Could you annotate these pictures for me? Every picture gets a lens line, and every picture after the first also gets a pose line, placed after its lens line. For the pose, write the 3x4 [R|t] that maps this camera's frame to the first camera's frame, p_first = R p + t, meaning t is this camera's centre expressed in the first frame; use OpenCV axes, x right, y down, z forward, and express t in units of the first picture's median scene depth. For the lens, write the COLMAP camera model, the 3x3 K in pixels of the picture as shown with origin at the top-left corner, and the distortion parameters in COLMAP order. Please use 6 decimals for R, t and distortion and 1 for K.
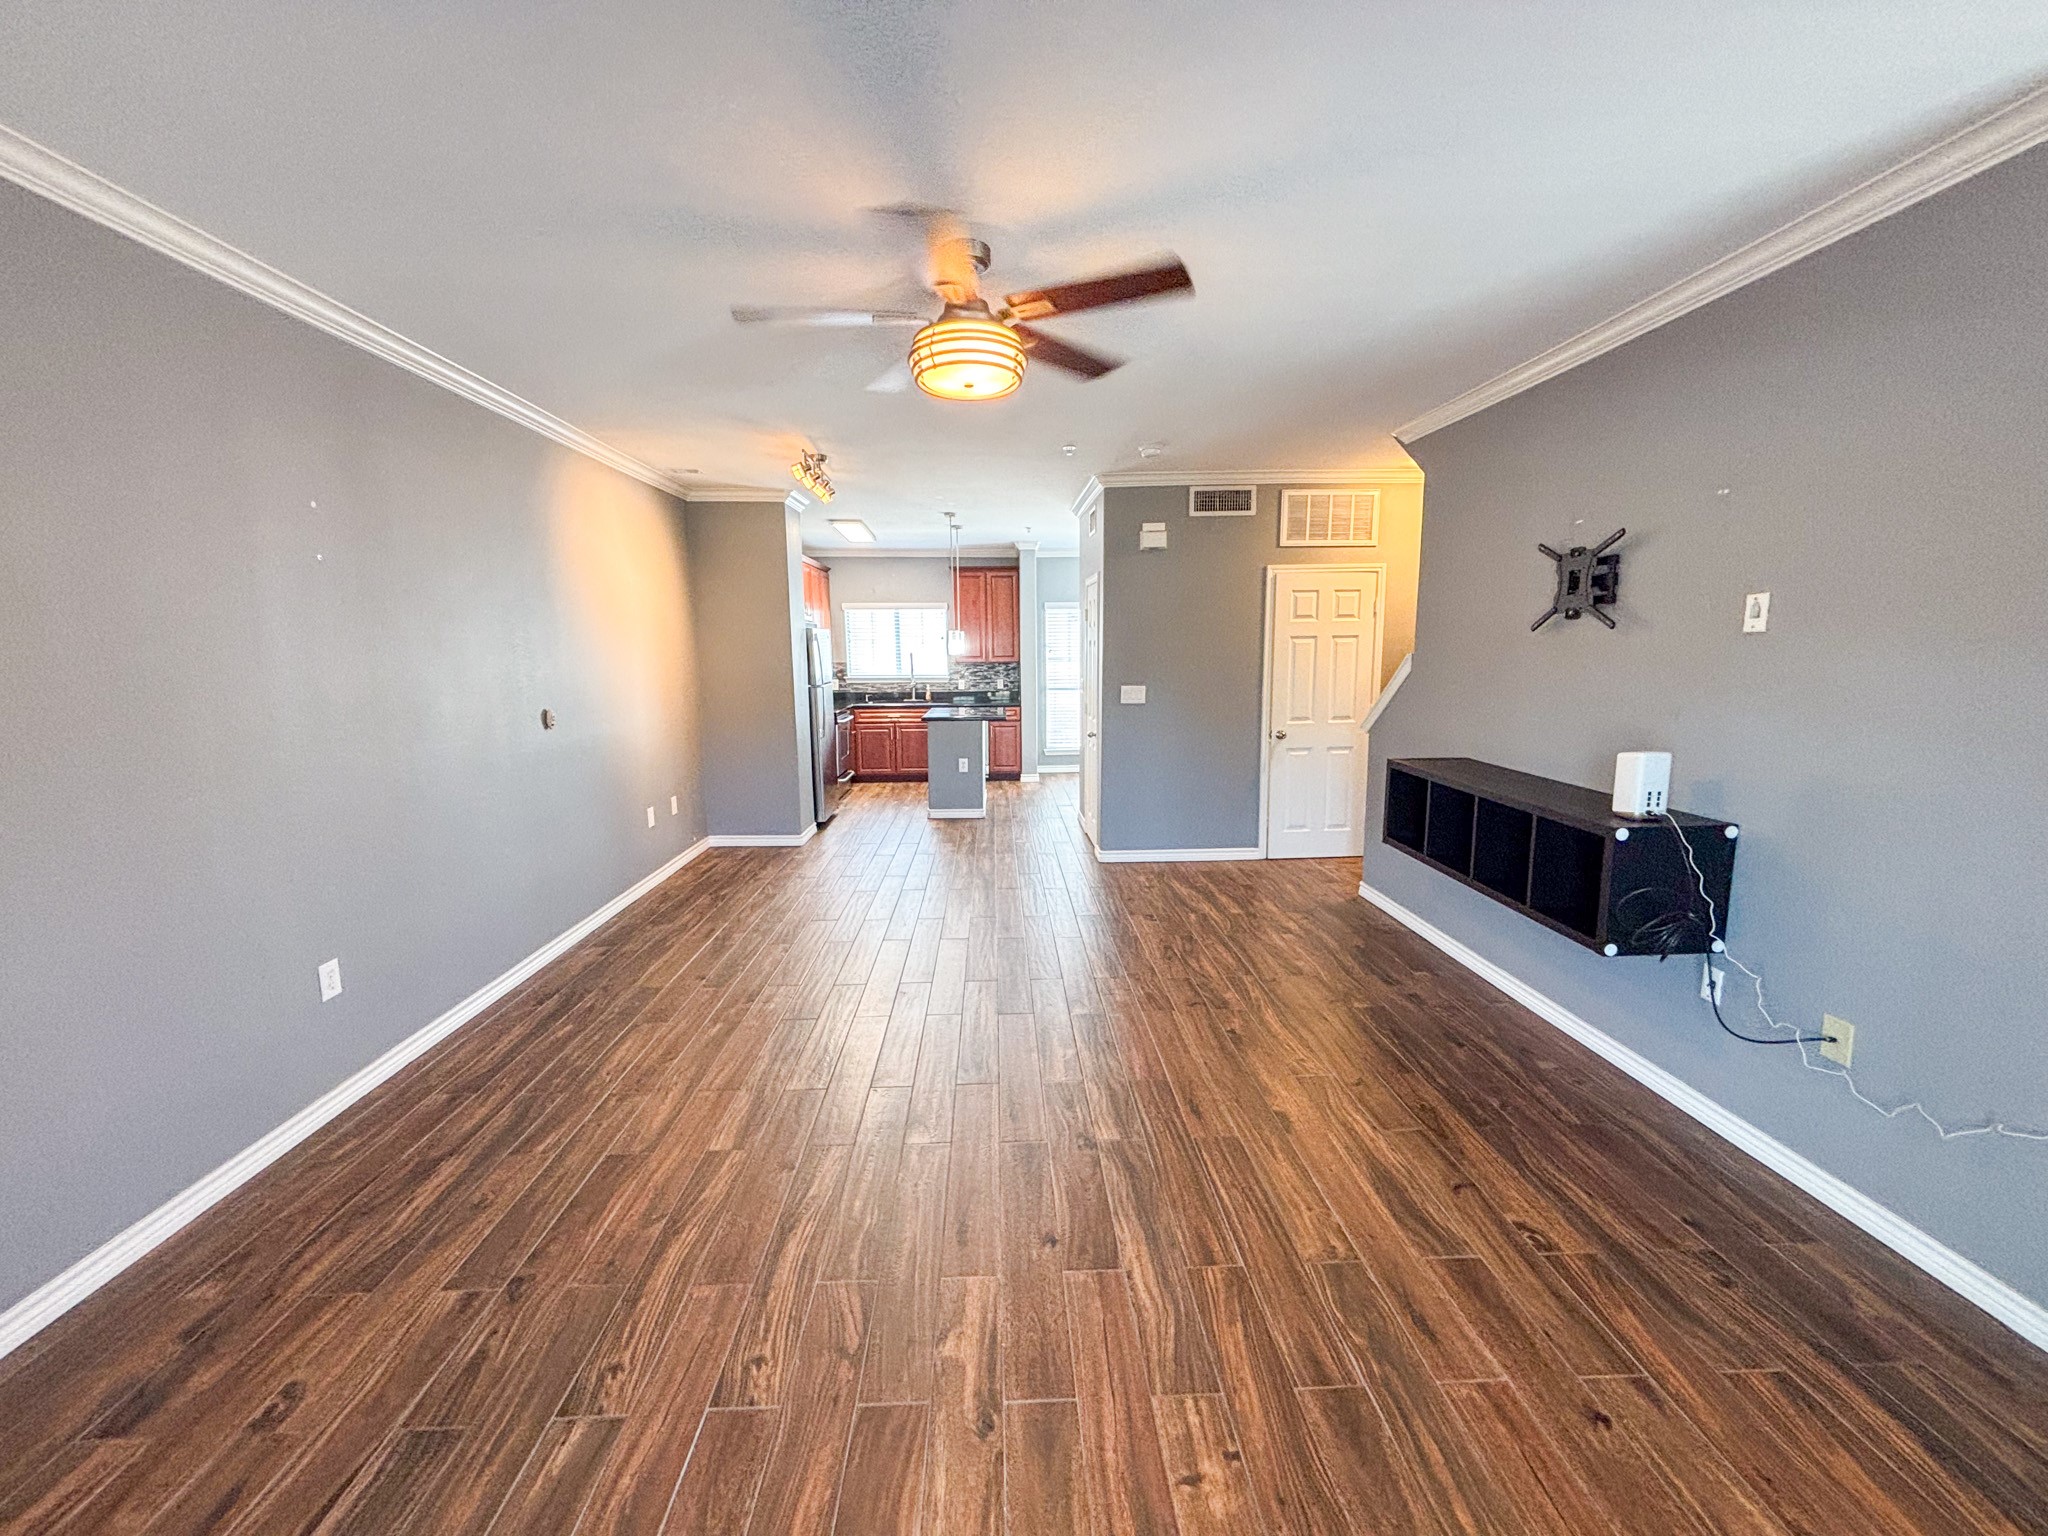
lens RADIAL K [[818.2, 0, 1030.0], [0, 818.2, 761.9], [0, 0, 1]] dist [-0.001896, -0.000680]
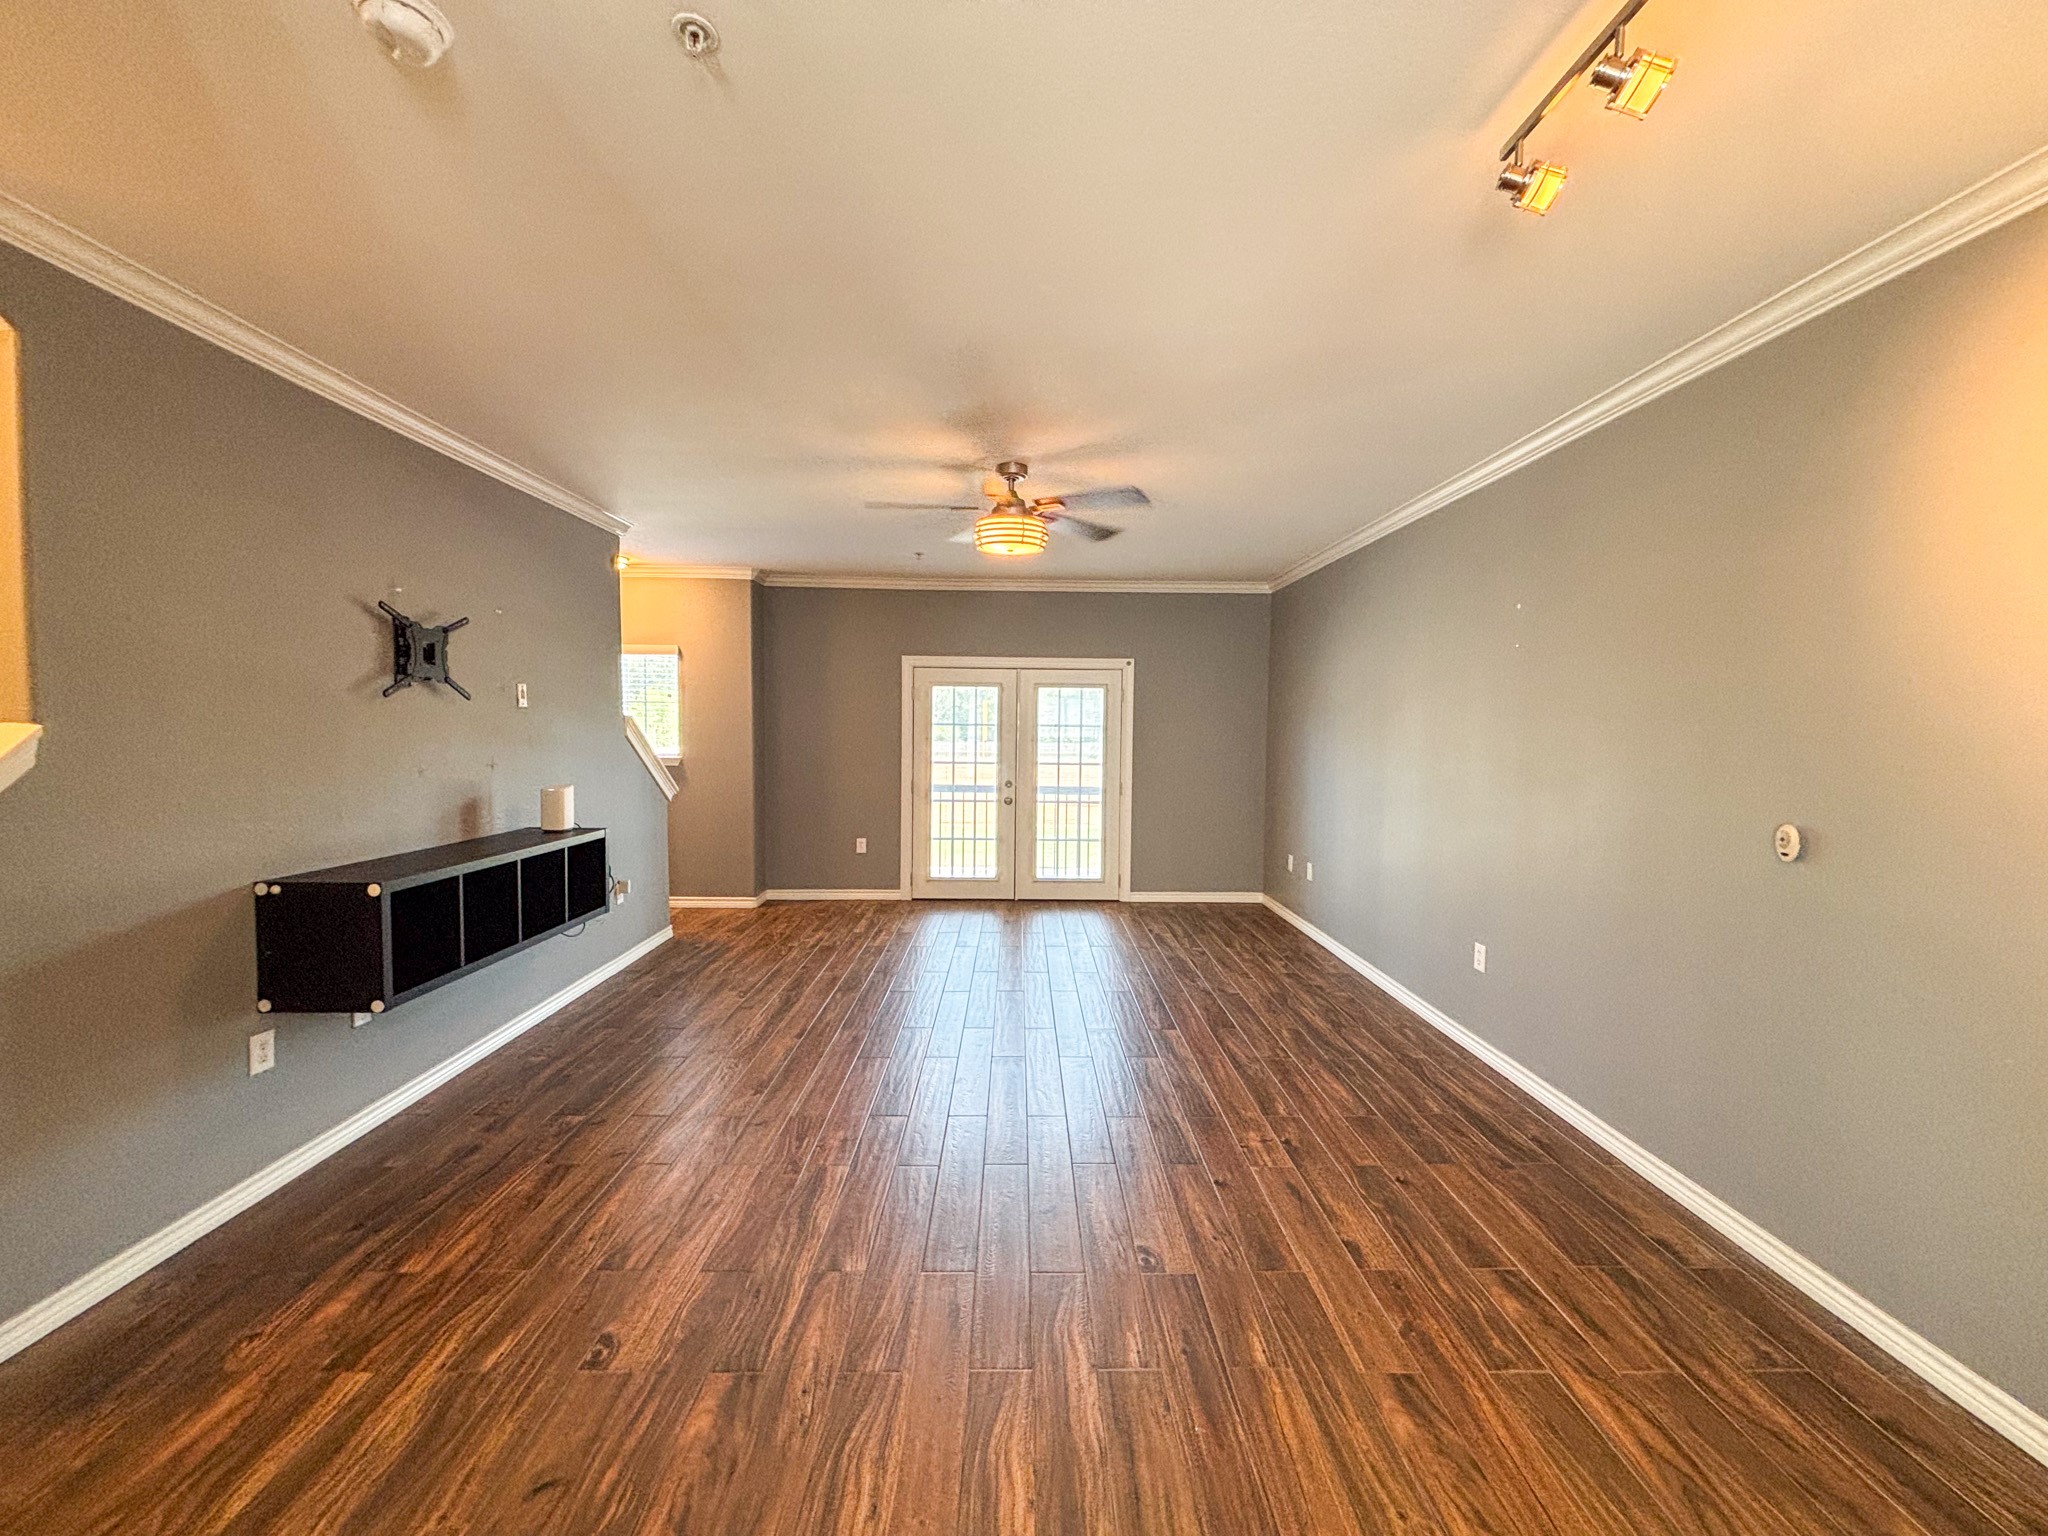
lens RADIAL K [[818.2, 0, 1030.0], [0, 818.2, 761.9], [0, 0, 1]] dist [-0.001896, -0.000680]
pose [[-0.999514, -0.003028, 0.031018, -0.124392], [0.002845, 0.982251, 0.187548, -0.272680], [-0.031035, 0.187545, -0.981766, 1.995807]]
